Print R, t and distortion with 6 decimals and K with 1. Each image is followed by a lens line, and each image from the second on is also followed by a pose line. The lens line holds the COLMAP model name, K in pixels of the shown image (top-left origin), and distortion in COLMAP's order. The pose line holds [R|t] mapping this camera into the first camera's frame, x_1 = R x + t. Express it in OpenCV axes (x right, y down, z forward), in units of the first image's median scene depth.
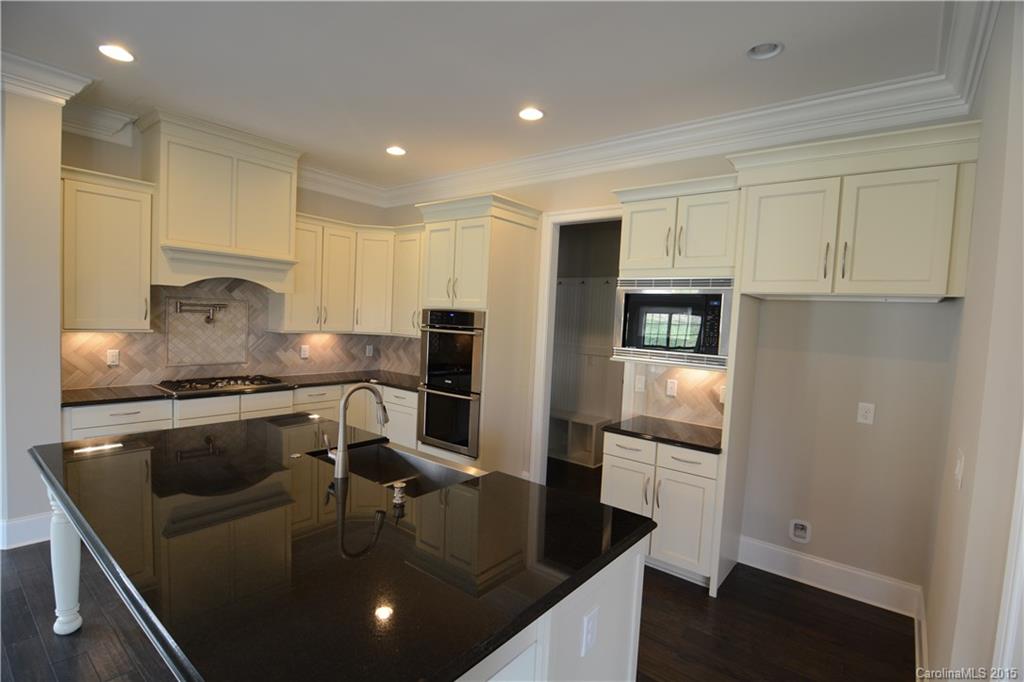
lens RADIAL K [[493.5, 0, 511.2], [0, 493.5, 344.8], [0, 0, 1]] dist [-0.000354, -0.012584]
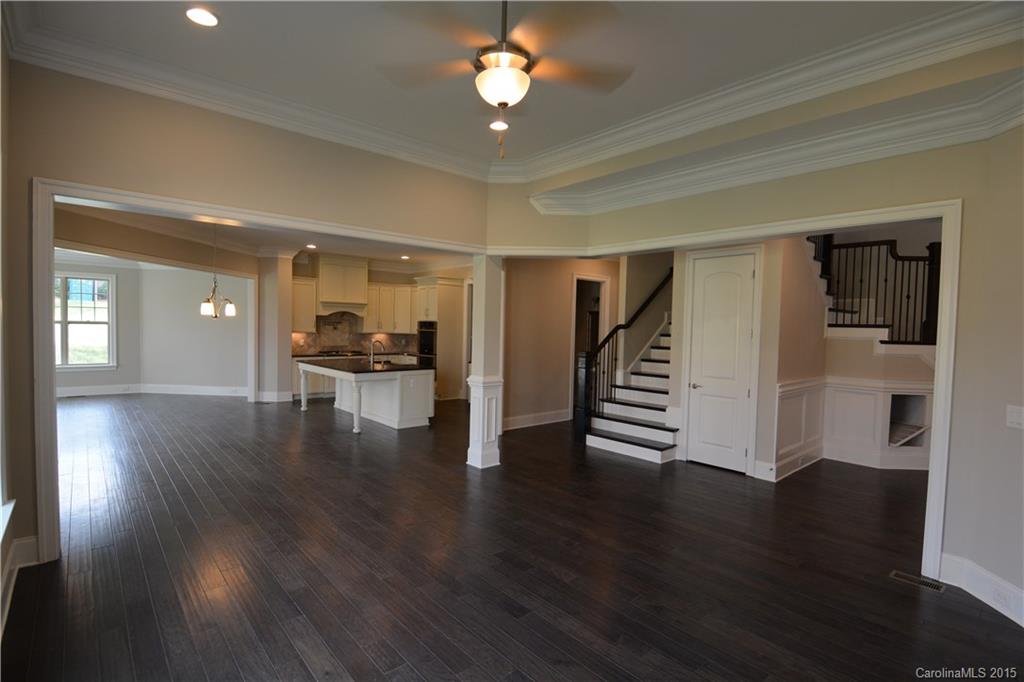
lens RADIAL K [[493.5, 0, 511.2], [0, 493.5, 344.8], [0, 0, 1]] dist [-0.000354, -0.012584]
pose [[0.985090, -0.020255, -0.170845, 0.706662], [0.016185, 0.999552, -0.025181, 0.113620], [0.171279, 0.022040, 0.984976, -1.336664]]
